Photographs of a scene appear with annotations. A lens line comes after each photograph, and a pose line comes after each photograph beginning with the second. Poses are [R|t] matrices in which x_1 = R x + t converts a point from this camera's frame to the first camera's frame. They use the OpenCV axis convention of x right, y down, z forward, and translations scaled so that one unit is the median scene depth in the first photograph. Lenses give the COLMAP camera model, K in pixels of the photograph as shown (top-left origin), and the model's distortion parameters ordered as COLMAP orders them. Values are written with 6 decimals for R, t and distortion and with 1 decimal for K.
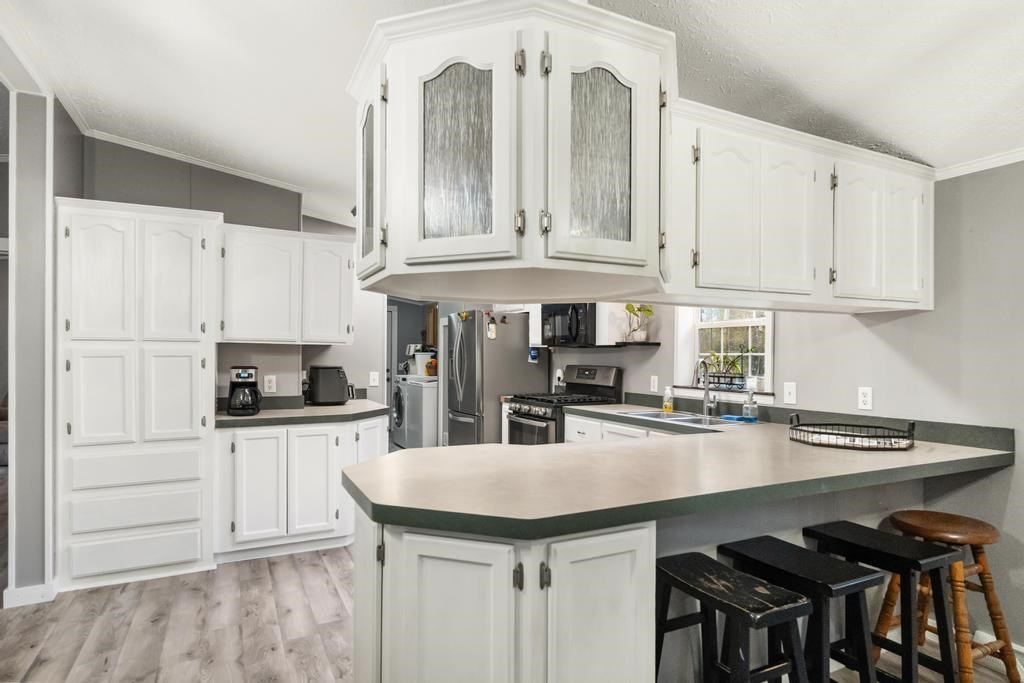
lens RADIAL K [[559.6, 0, 511.9], [0, 559.6, 355.5], [0, 0, 1]] dist [-0.004987, 0.000916]
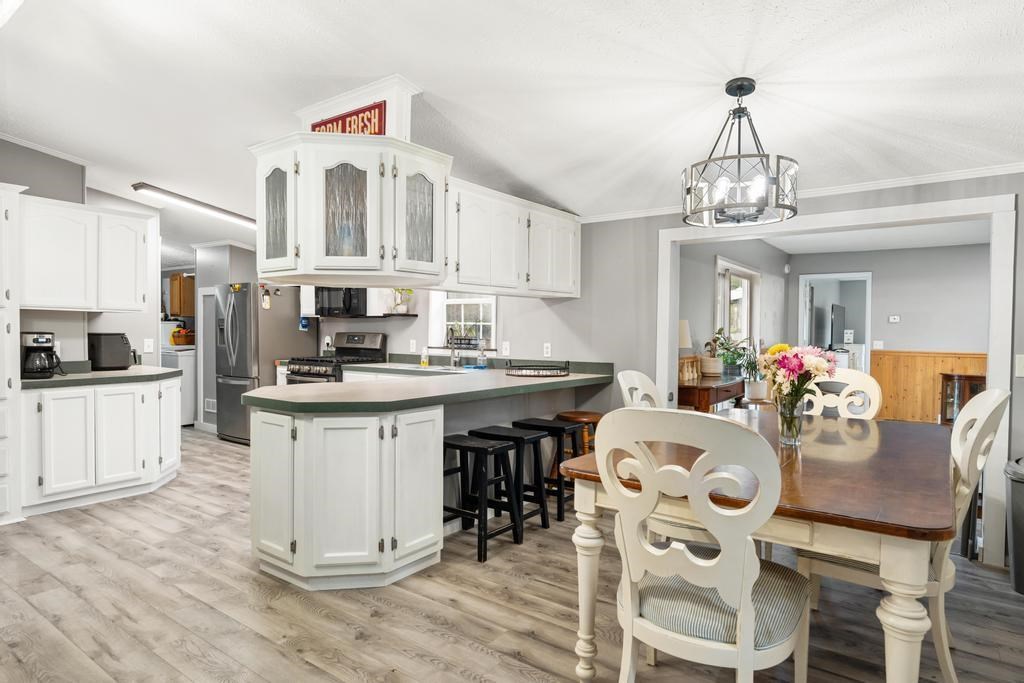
lens RADIAL K [[588.2, 0, 509.0], [0, 588.2, 343.5], [0, 0, 1]] dist [-0.003970, 0.001984]
pose [[0.893882, -0.008862, 0.448214, -0.205078], [-0.003154, 0.999656, 0.026055, 0.010922], [-0.448291, -0.024704, 0.893546, -0.418359]]
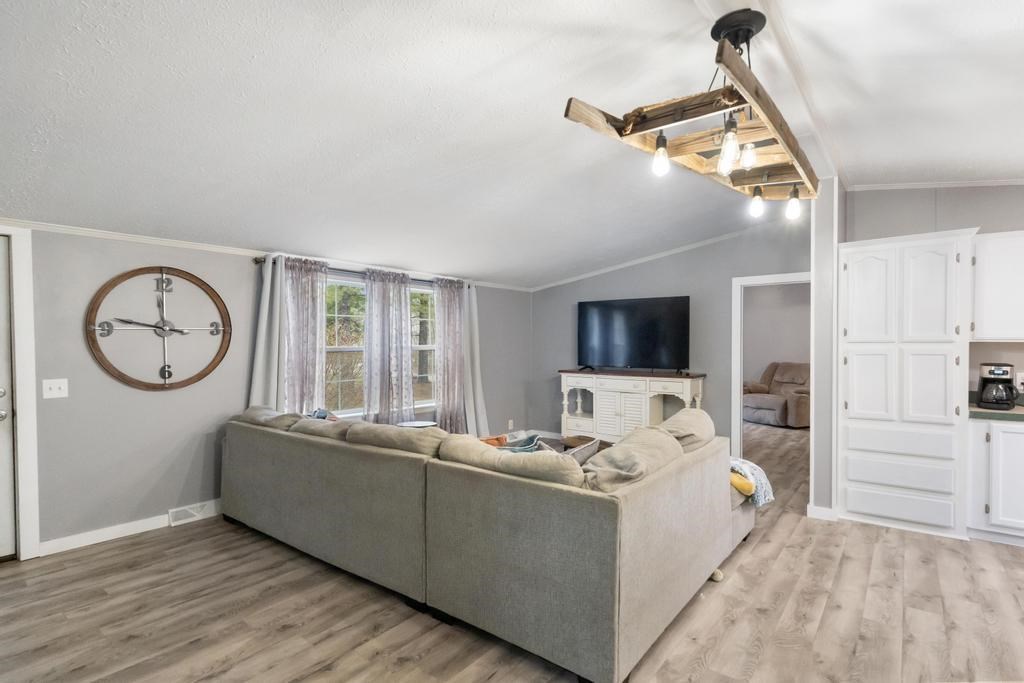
lens RADIAL K [[494.1, 0, 512.3], [0, 494.1, 352.5], [0, 0, 1]] dist [-0.002814, -0.000845]
pose [[0.413394, 0.007387, -0.910522, -0.001996], [0.005220, 0.999931, 0.010483, -0.019023], [0.910537, -0.009087, 0.413327, -0.267863]]
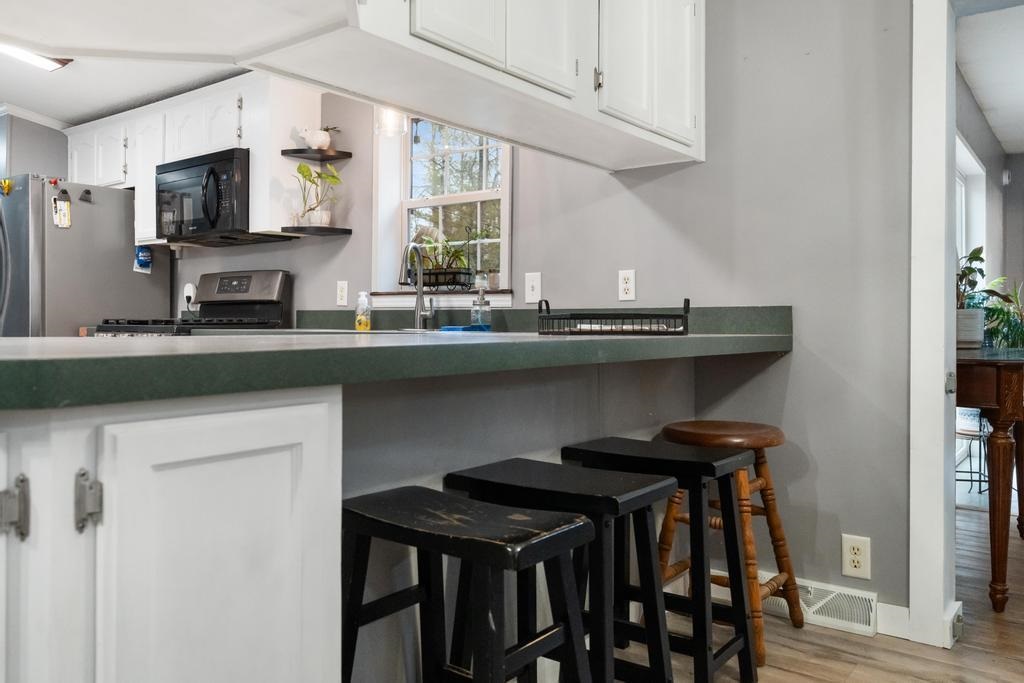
lens RADIAL K [[781.7, 0, 509.9], [0, 781.7, 314.9], [0, 0, 1]] dist [-0.004393, 0.007763]
pose [[0.896746, 0.000023, 0.442545, 0.034083], [0.001855, 0.999991, -0.003810, 0.101943], [-0.442541, 0.004238, 0.896738, 0.124972]]
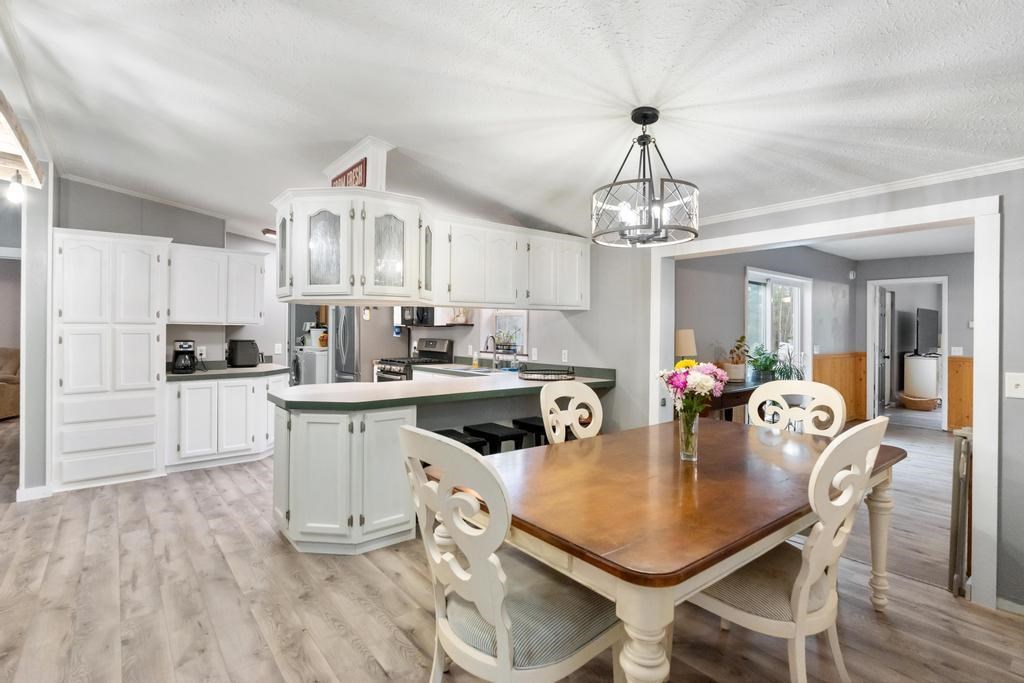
lens RADIAL K [[494.1, 0, 509.4], [0, 494.1, 327.6], [0, 0, 1]] dist [-0.002814, -0.000845]
pose [[0.978417, 0.001538, 0.206633, 0.095475], [-0.000825, 0.999993, -0.003539, -0.010462], [-0.206637, 0.003293, 0.978412, -0.488555]]
